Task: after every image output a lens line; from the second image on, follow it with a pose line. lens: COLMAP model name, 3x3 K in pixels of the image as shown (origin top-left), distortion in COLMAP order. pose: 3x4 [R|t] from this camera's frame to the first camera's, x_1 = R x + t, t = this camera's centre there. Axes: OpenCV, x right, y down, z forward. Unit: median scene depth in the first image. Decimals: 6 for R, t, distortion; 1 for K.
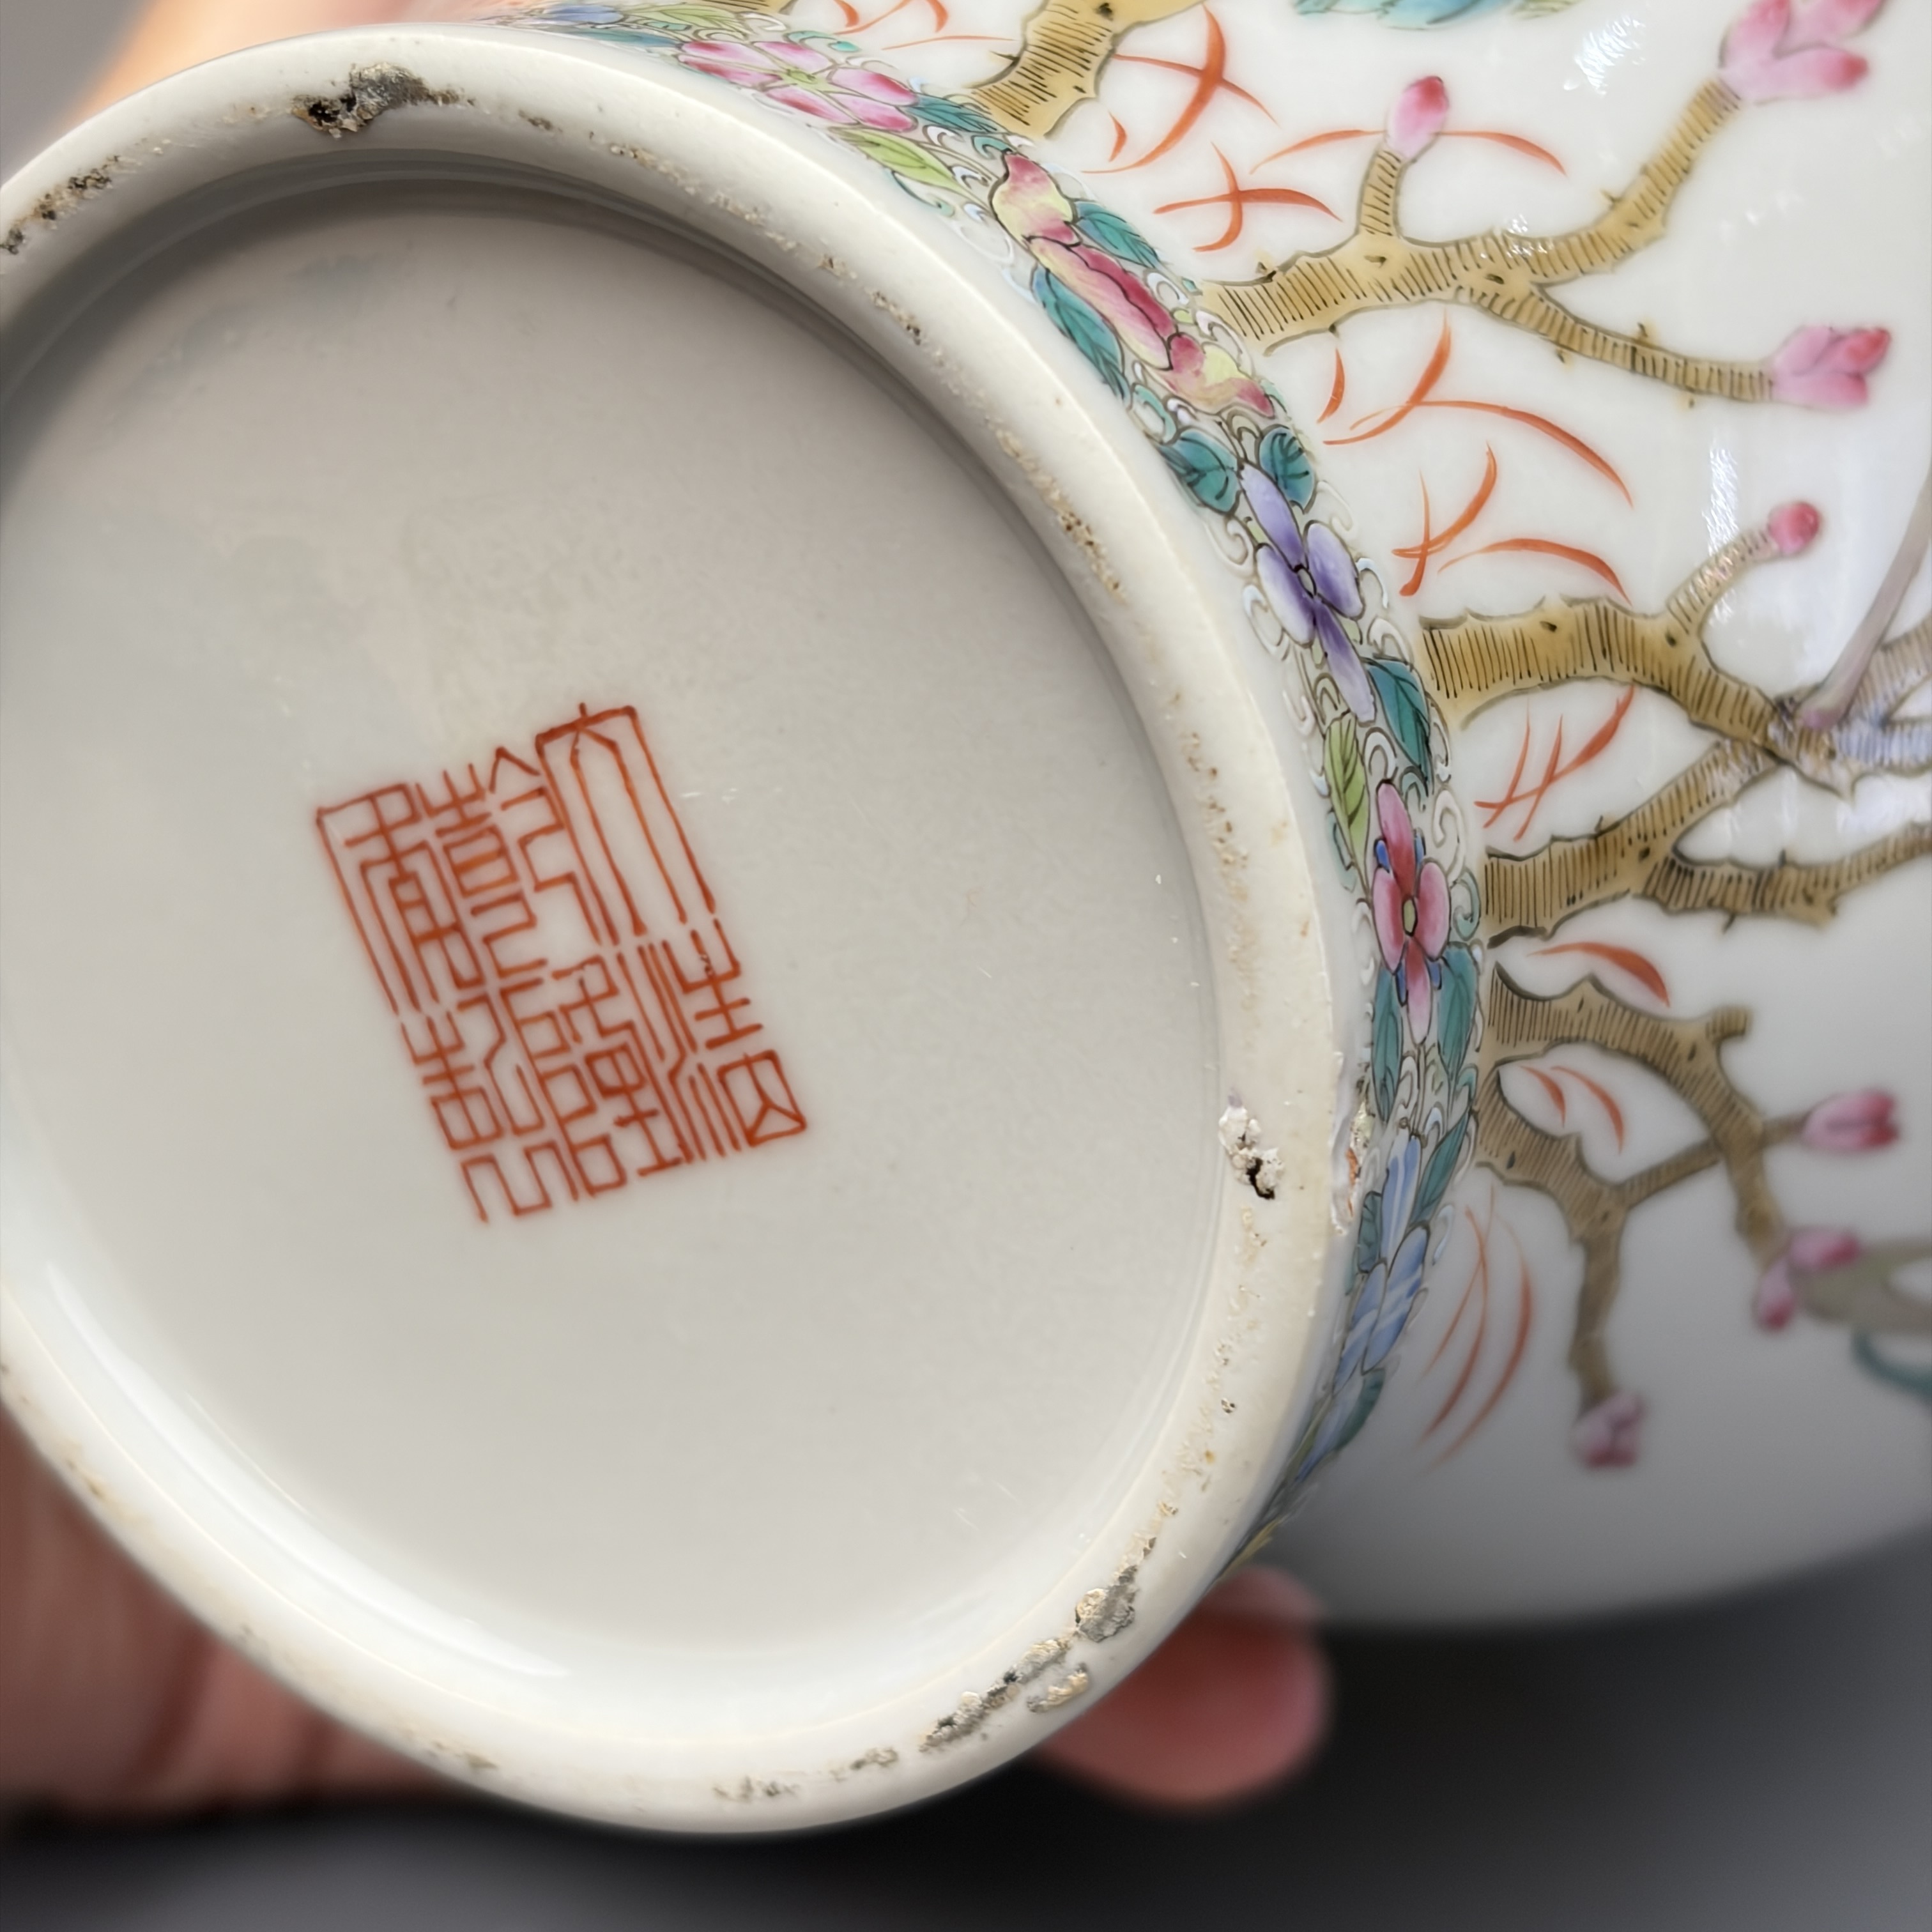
lens RADIAL K [[4045.9, 0, 971.4], [0, 4045.9, 1002.0], [0, 0, 1]] dist [0.276295, -1.423250]
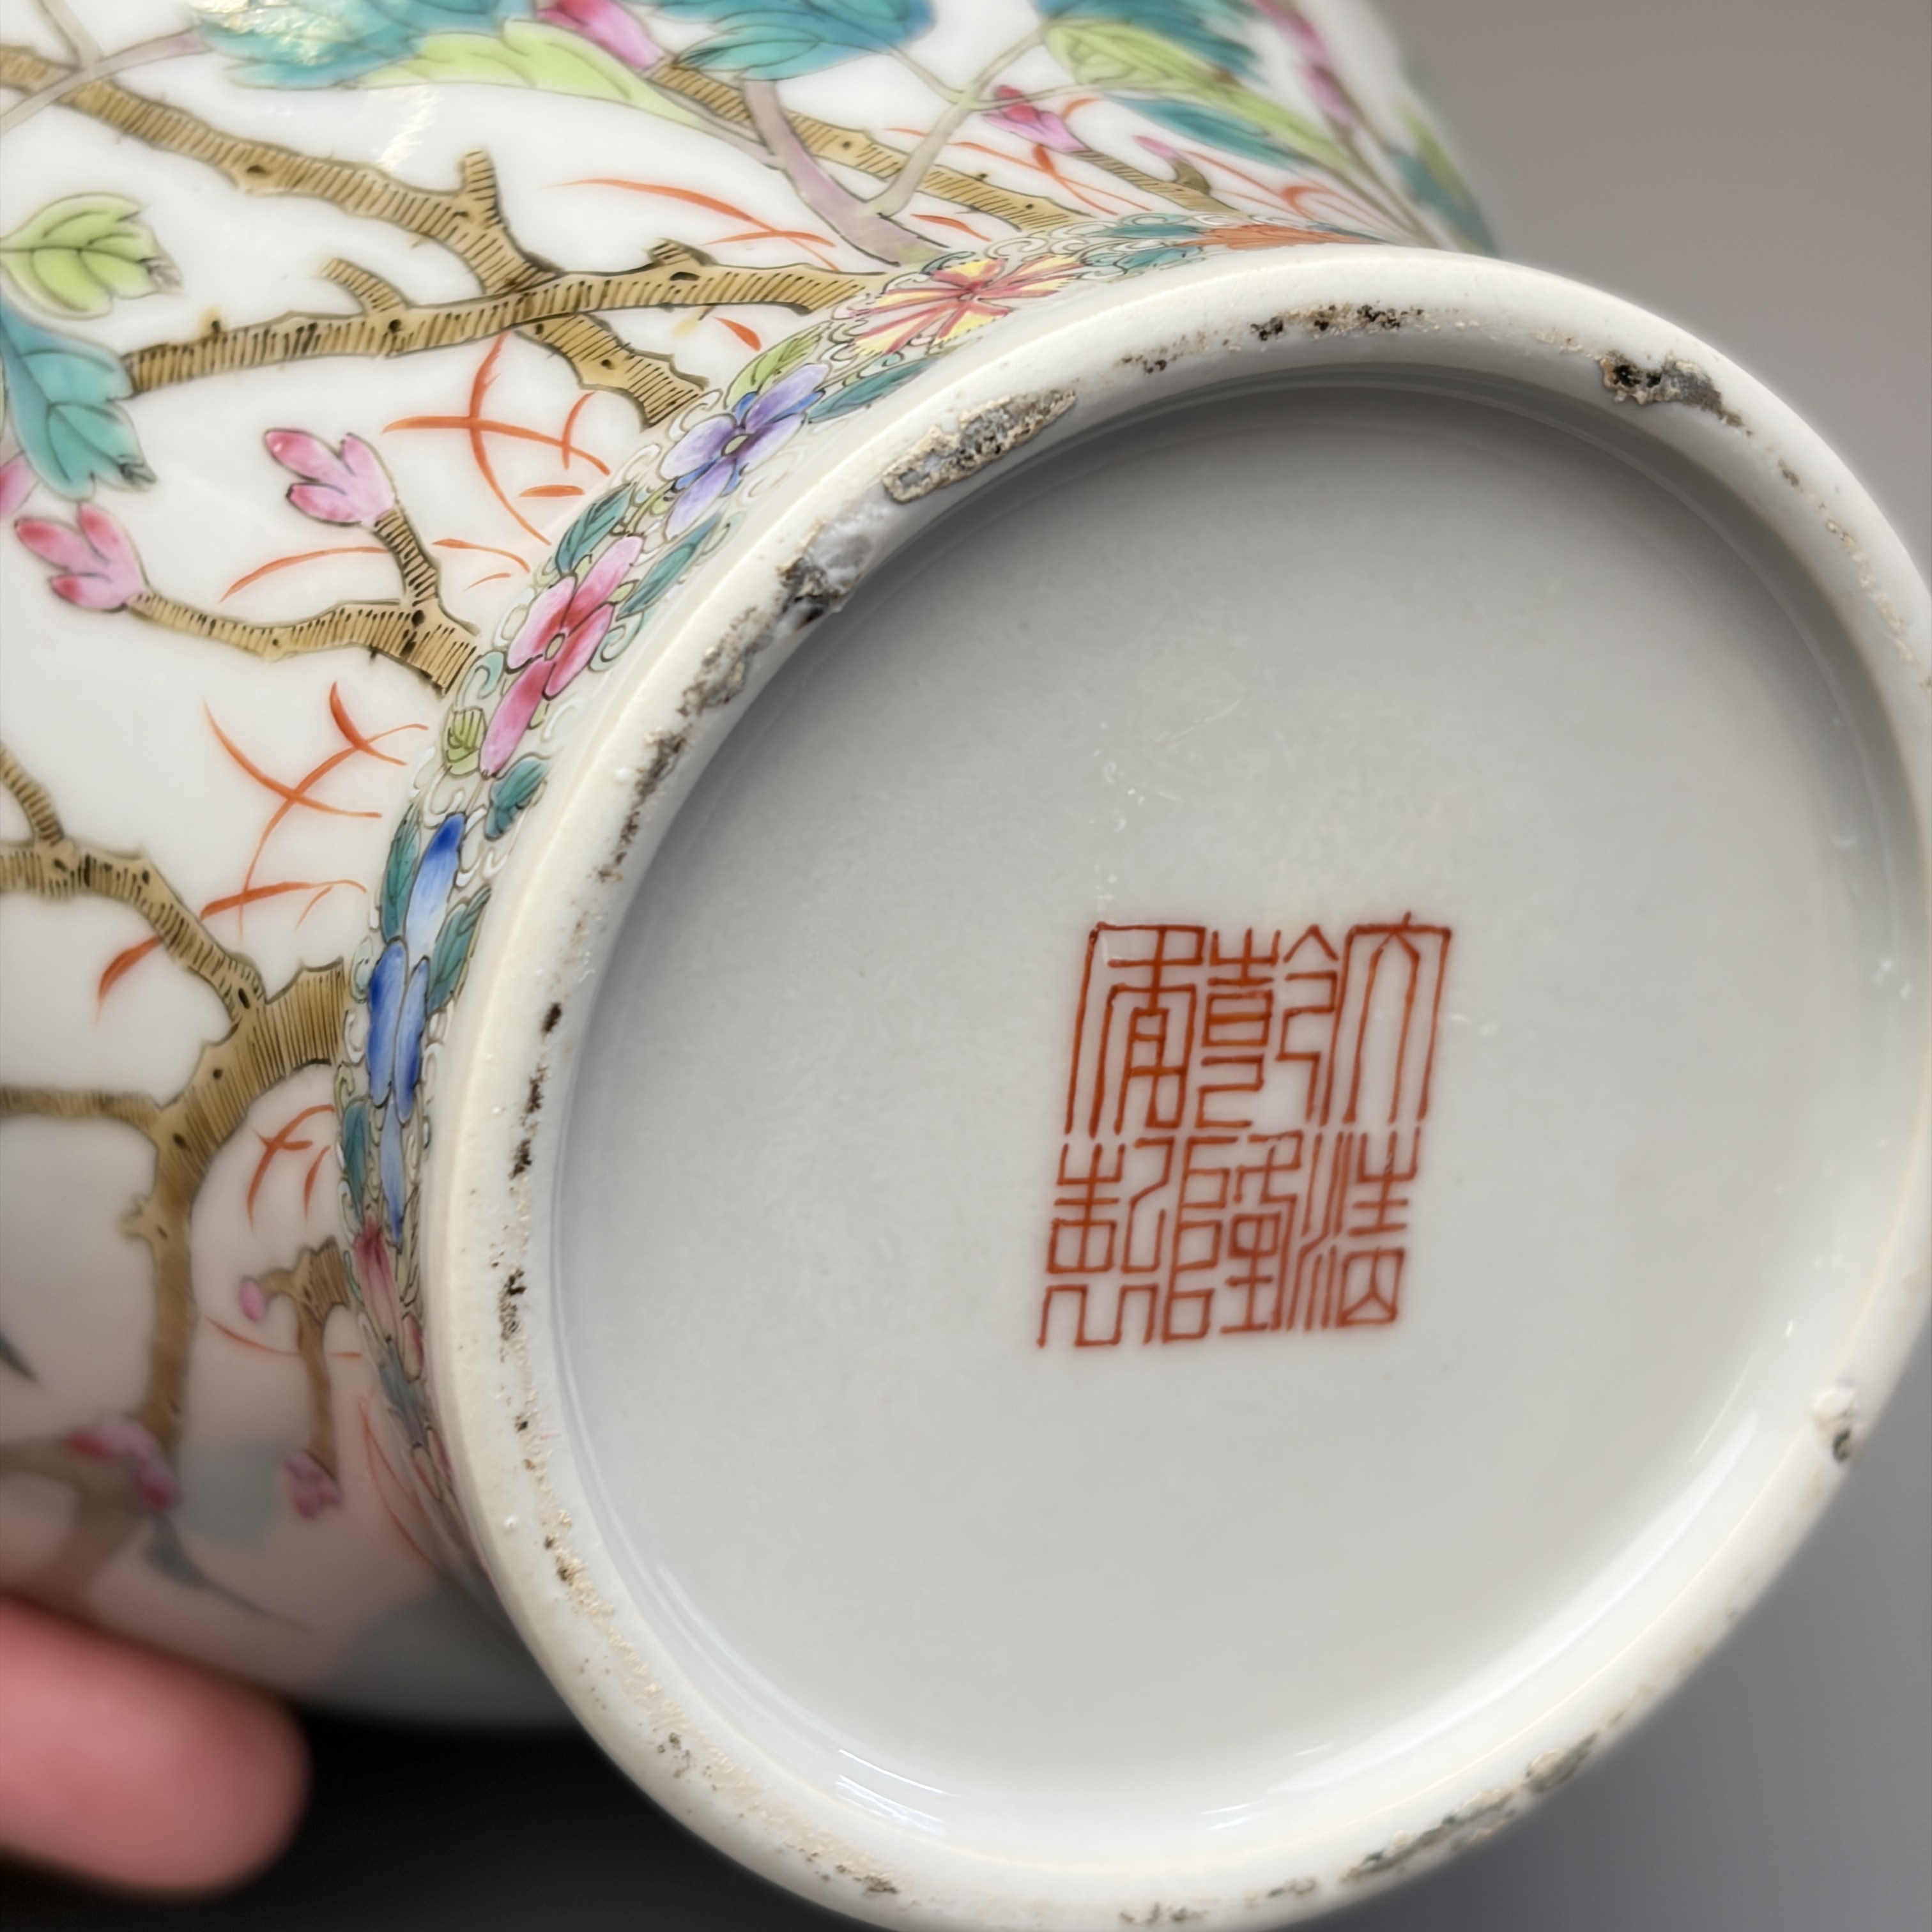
lens RADIAL K [[4045.9, 0, 971.4], [0, 4045.9, 1002.0], [0, 0, 1]] dist [0.276295, -1.423250]
pose [[0.429331, 0.176250, 0.885782, -1.067250], [-0.187668, 0.976775, -0.103395, 0.080789], [-0.883434, -0.121842, 0.452437, 0.595848]]
